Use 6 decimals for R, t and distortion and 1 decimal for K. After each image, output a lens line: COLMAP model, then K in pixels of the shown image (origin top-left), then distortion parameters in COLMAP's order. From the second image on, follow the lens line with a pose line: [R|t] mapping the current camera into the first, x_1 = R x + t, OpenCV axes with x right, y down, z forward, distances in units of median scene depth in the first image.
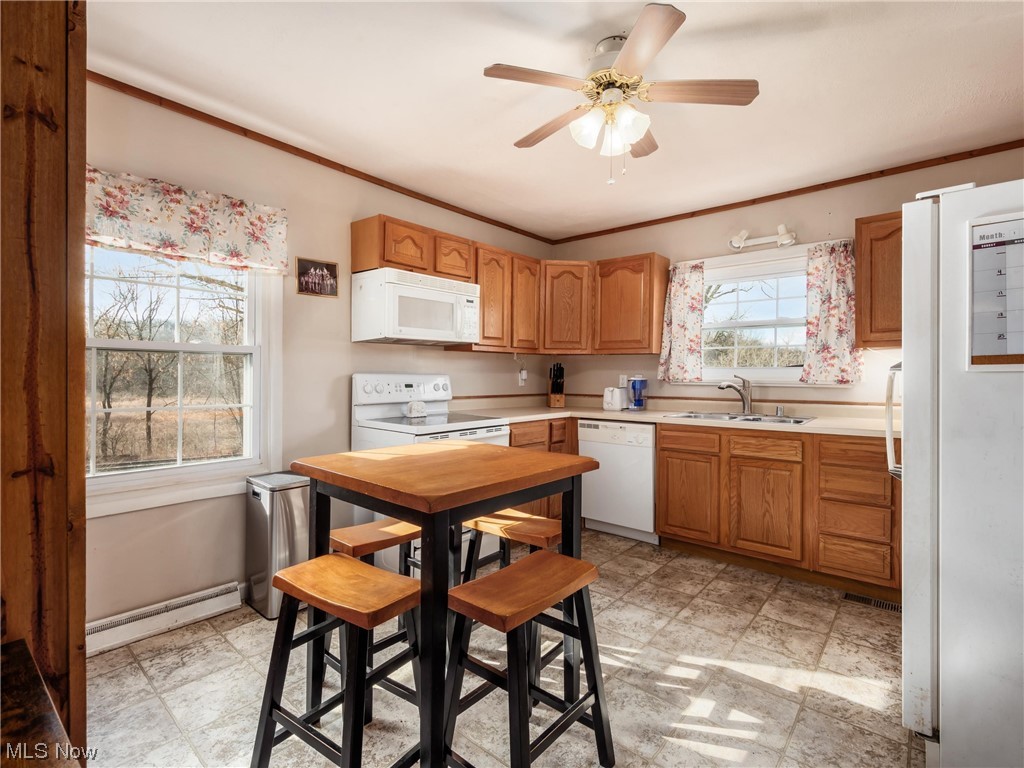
lens RADIAL K [[477.1, 0, 526.0], [0, 477.1, 375.6], [0, 0, 1]] dist [-0.001038, -0.000389]
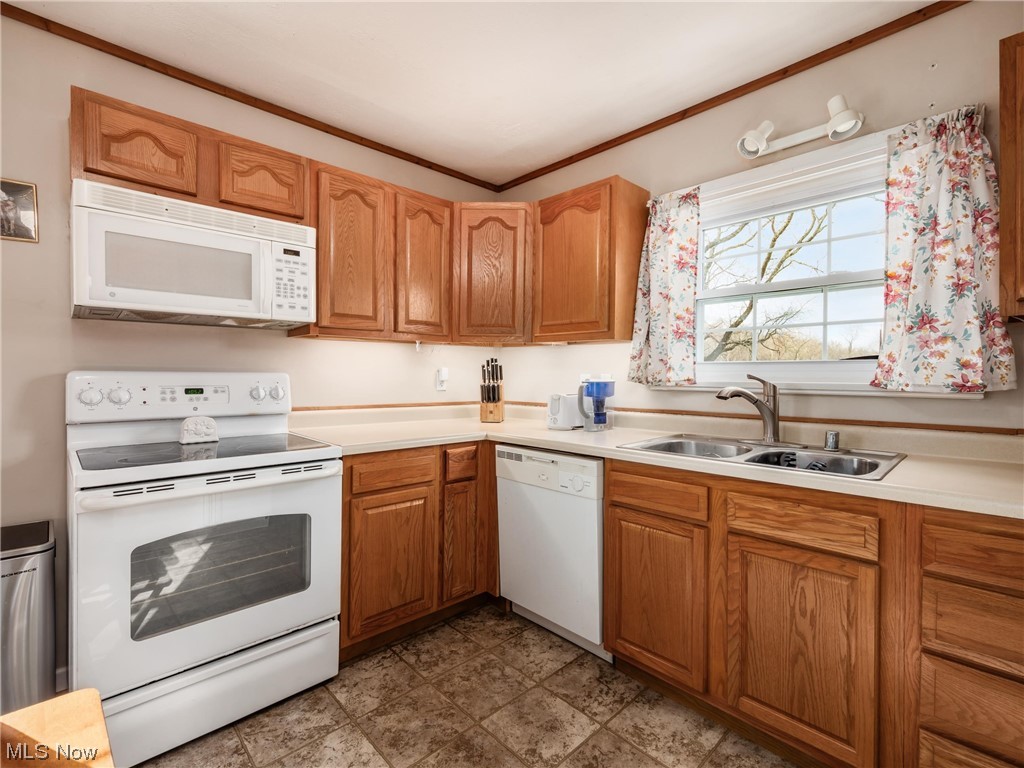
lens RADIAL K [[477.1, 0, 520.6], [0, 477.1, 376.6], [0, 0, 1]] dist [-0.001038, -0.000389]
pose [[0.994427, 0.001604, -0.105411, 0.286728], [-0.001666, 0.999998, -0.000498, 0.002761], [0.105410, 0.000671, 0.994429, 0.511536]]
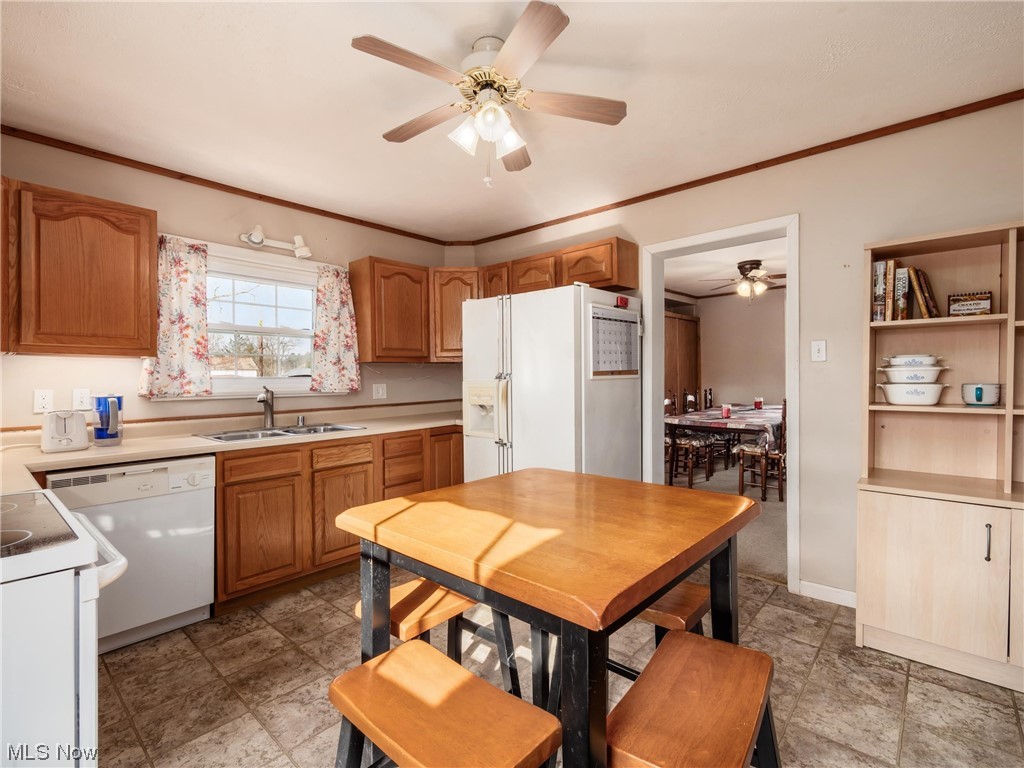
lens RADIAL K [[477.1, 0, 509.1], [0, 477.1, 385.2], [0, 0, 1]] dist [-0.001038, -0.000389]
pose [[0.039198, -0.014844, 0.999121, -0.548951], [0.018607, 0.999727, 0.014123, -0.008270], [-0.999058, 0.018037, 0.039463, 0.634166]]
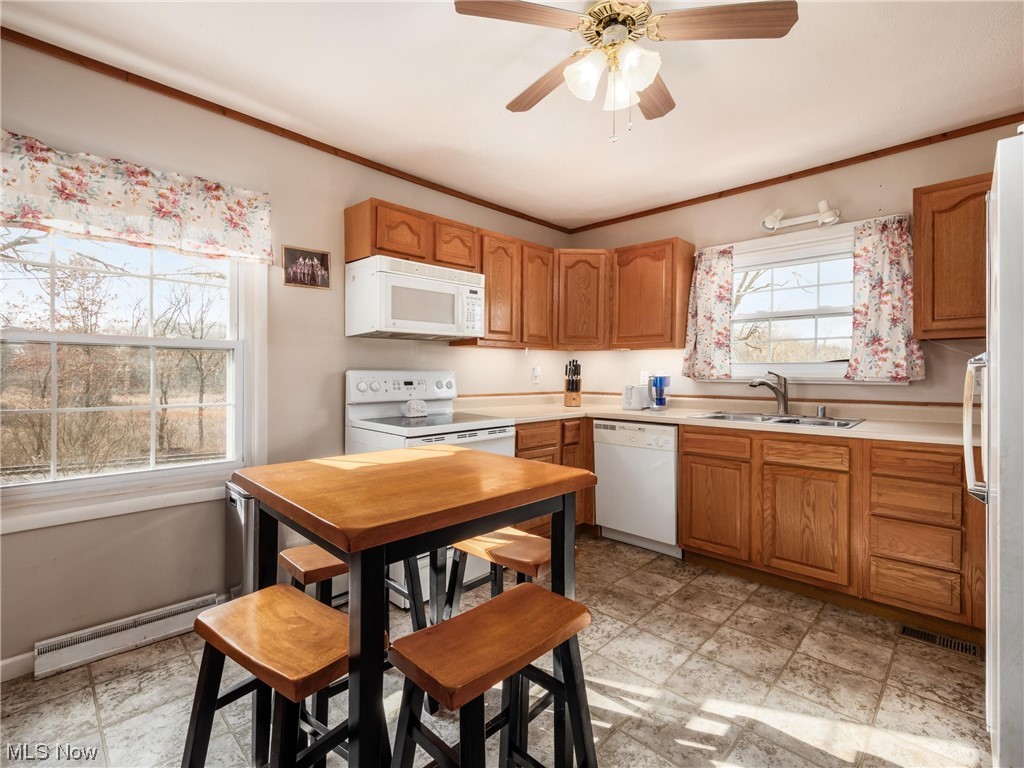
lens RADIAL K [[477.1, 0, 519.4], [0, 477.1, 373.2], [0, 0, 1]] dist [-0.001038, -0.000389]
pose [[0.997533, -0.001588, -0.070184, 0.044243], [0.001617, 0.999999, 0.000348, 0.001767], [0.070184, -0.000460, 0.997534, 0.097071]]
